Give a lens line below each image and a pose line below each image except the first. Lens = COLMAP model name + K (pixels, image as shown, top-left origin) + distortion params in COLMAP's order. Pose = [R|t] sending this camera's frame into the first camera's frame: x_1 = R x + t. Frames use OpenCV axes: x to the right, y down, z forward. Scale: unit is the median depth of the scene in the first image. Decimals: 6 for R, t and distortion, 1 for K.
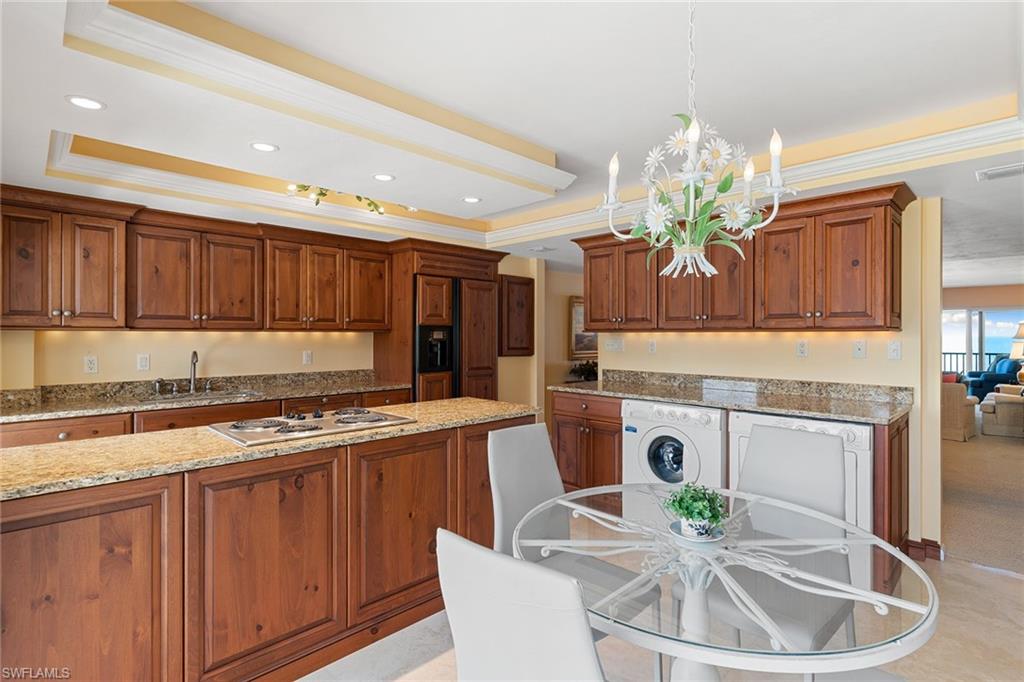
lens RADIAL K [[492.9, 0, 512.2], [0, 492.9, 336.9], [0, 0, 1]] dist [-0.002021, -0.001580]
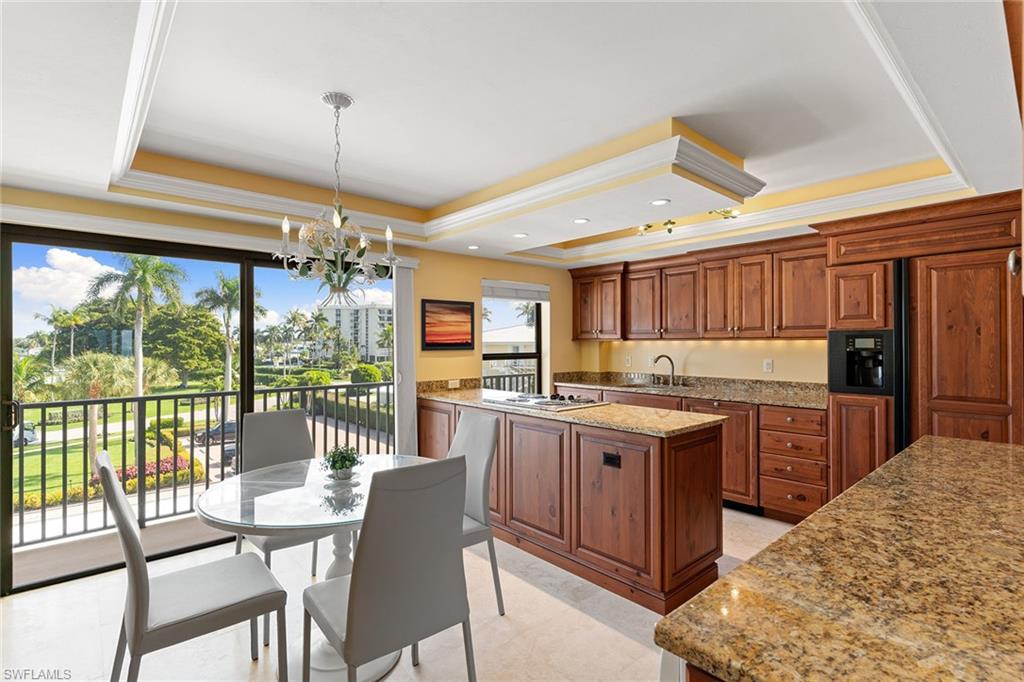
lens RADIAL K [[492.9, 0, 520.9], [0, 492.9, 339.9], [0, 0, 1]] dist [-0.002021, -0.001580]
pose [[-0.040227, -0.008040, -0.999158, 0.602954], [-0.004718, 0.999958, -0.007856, -0.000799], [0.999179, 0.004398, -0.040263, 0.525234]]
